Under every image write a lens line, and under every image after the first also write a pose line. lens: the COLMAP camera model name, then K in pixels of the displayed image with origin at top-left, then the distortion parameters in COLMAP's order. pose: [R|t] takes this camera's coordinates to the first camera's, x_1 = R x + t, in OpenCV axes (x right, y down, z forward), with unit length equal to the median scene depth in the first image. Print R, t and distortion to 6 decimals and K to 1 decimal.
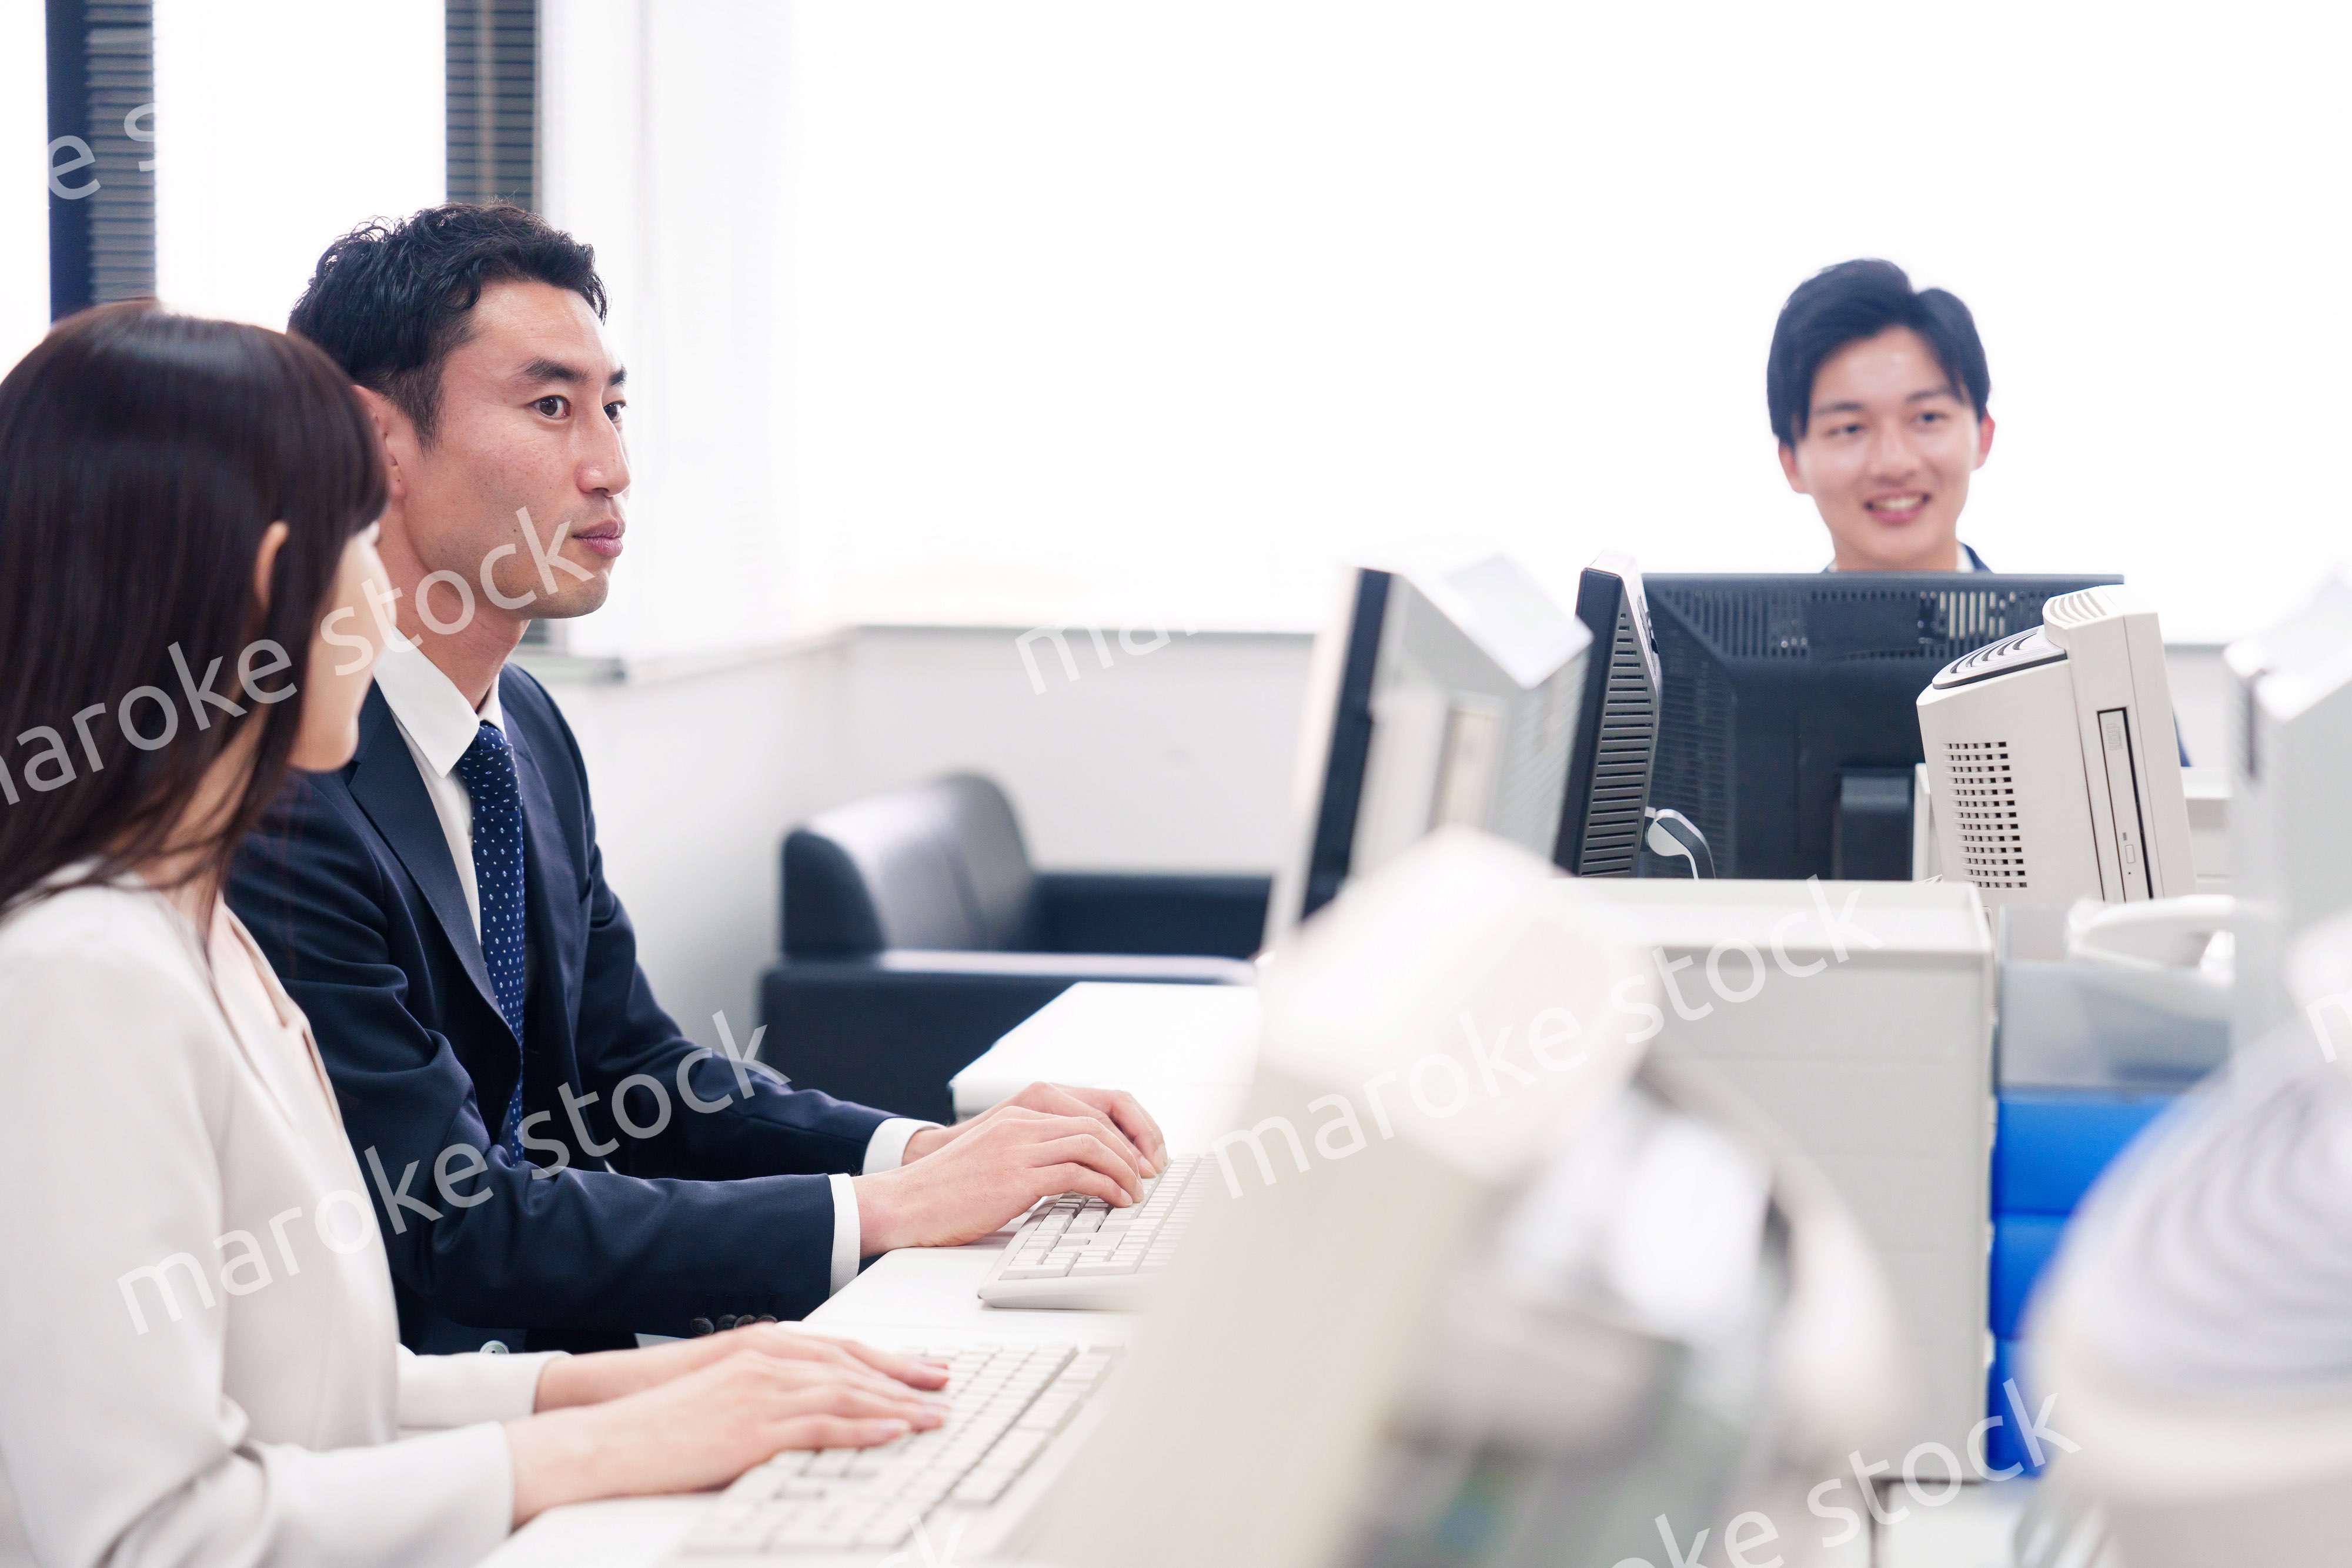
lens RADIAL K [[4514.1, 0, 1164.6], [0, 4514.1, 795.8], [0, 0, 1]] dist [-0.055345, 0.000000]
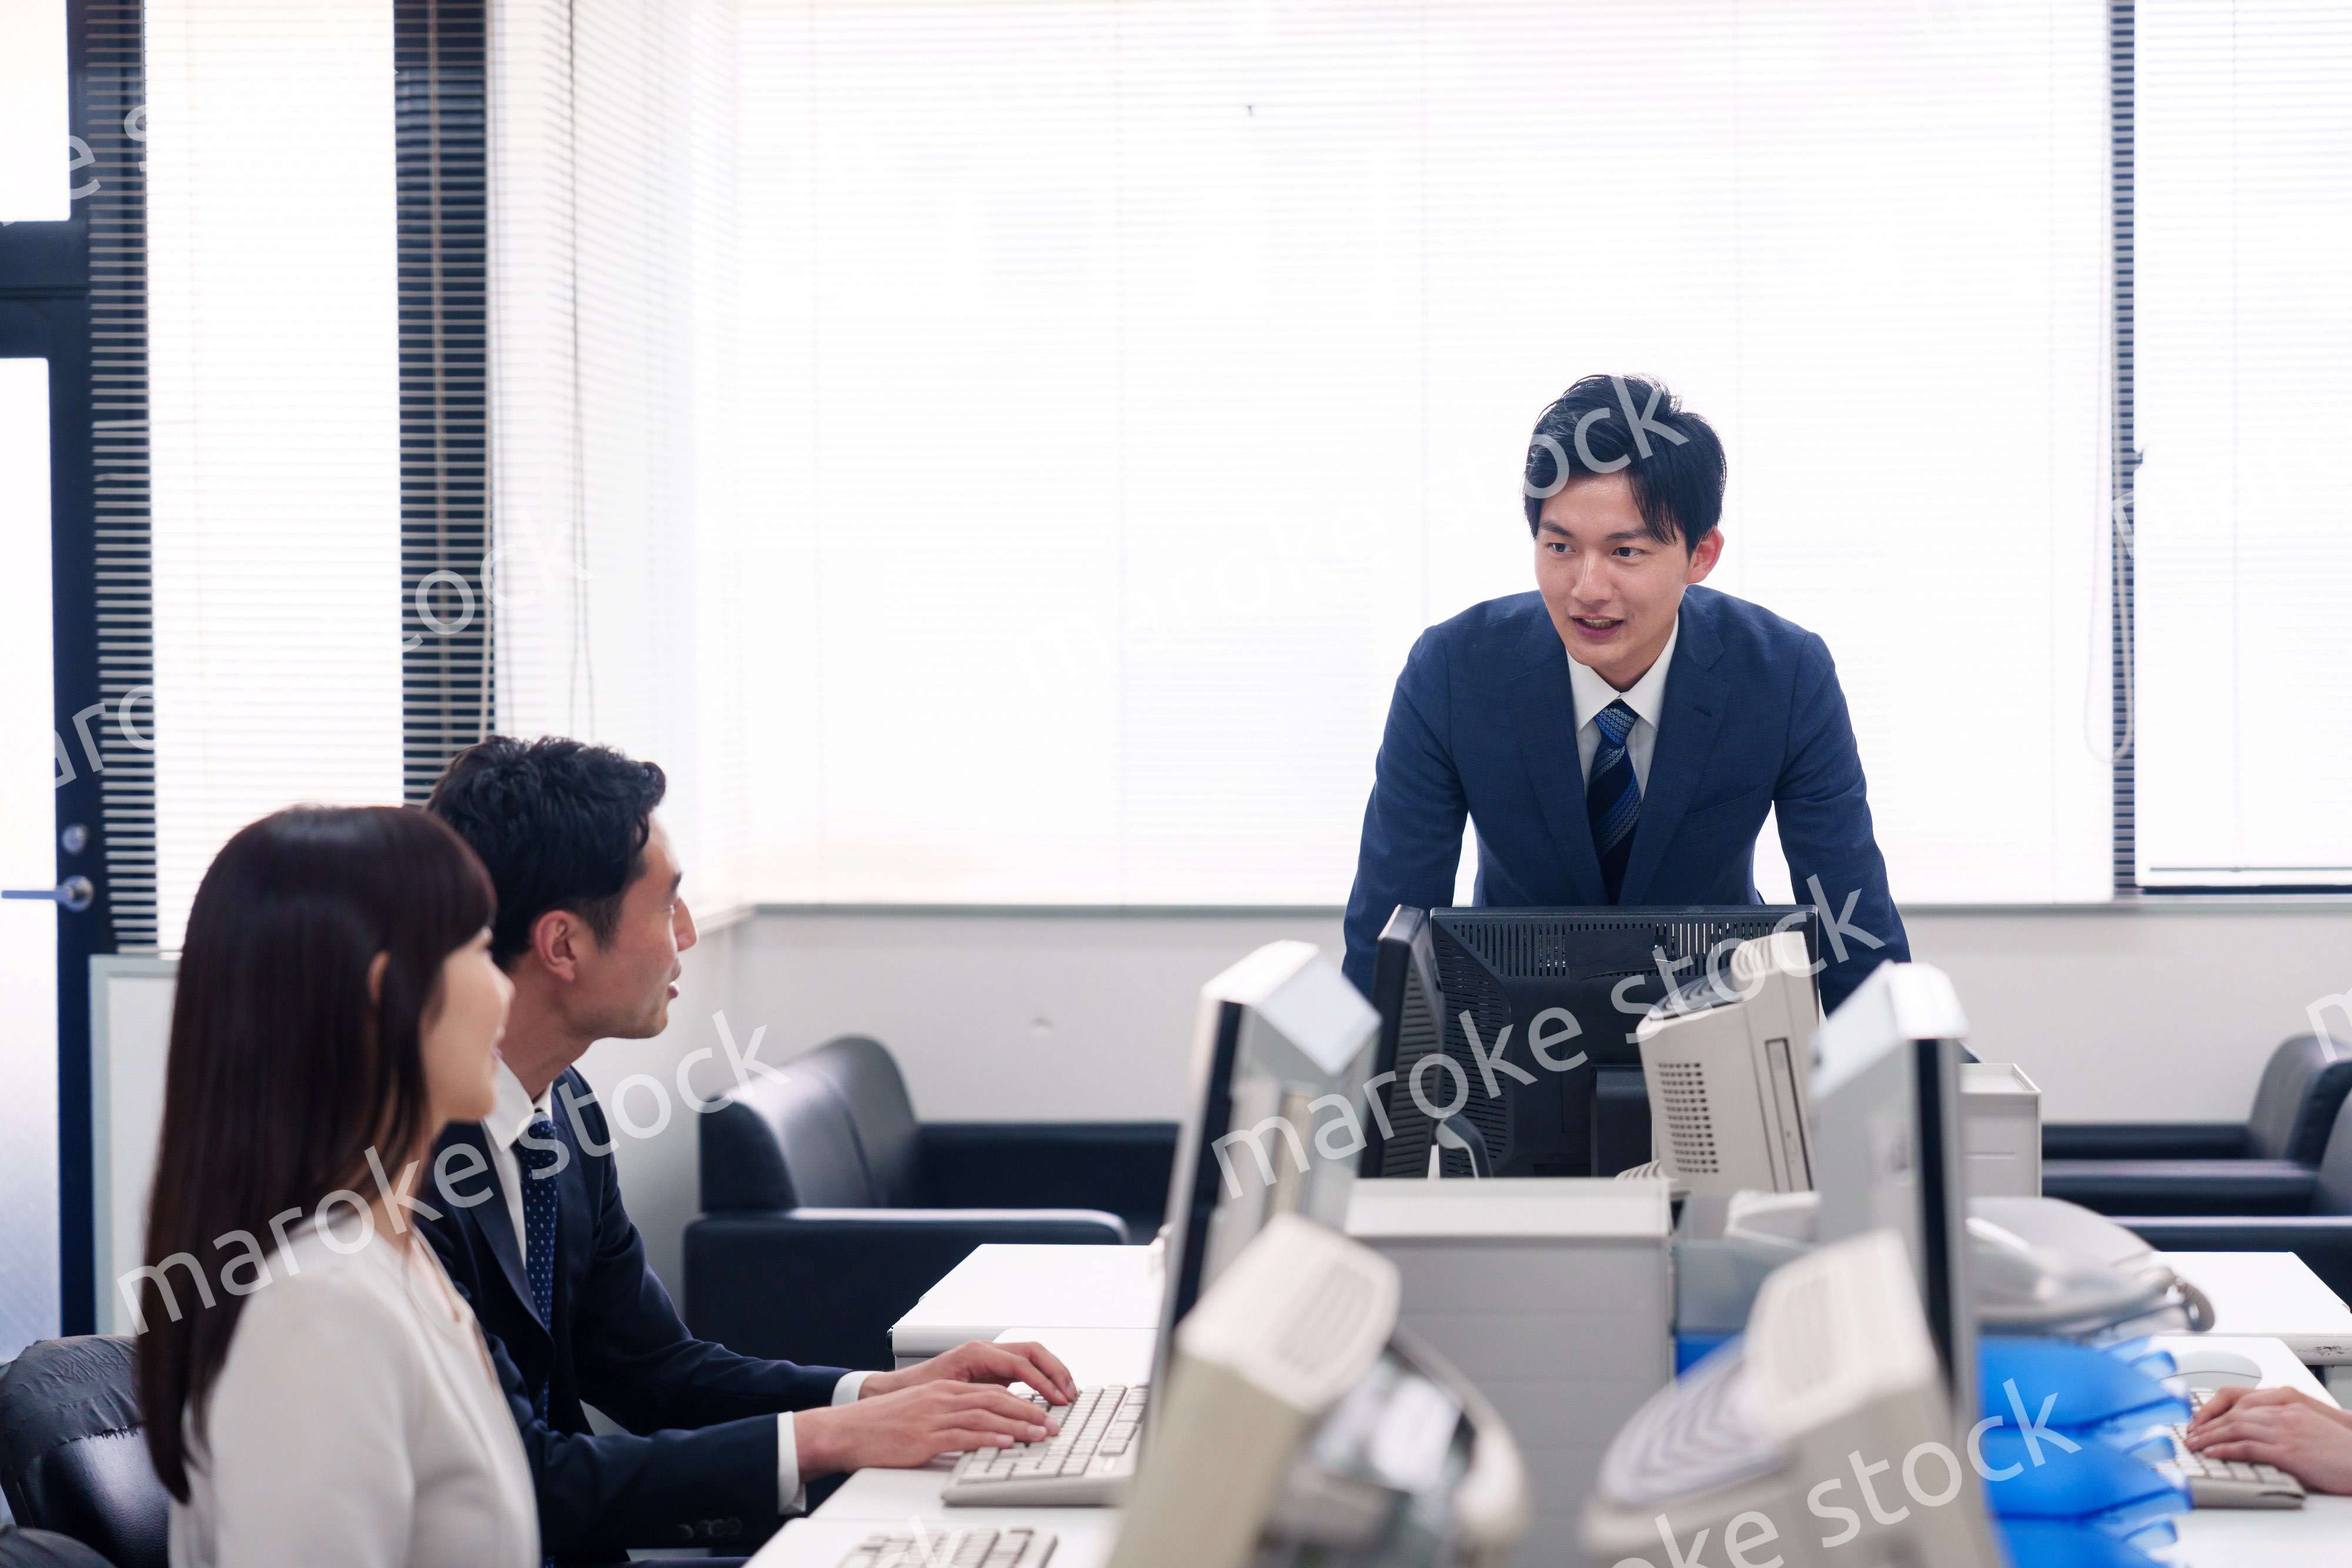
lens RADIAL K [[4514.1, 0, 1191.0], [0, 4514.1, 783.2], [0, 0, 1]] dist [-0.055345, 0.000000]
pose [[0.998947, -0.016420, 0.042850, -0.020027], [0.018552, 0.998585, -0.049842, -0.031475], [-0.041971, 0.050584, 0.997837, -0.334259]]
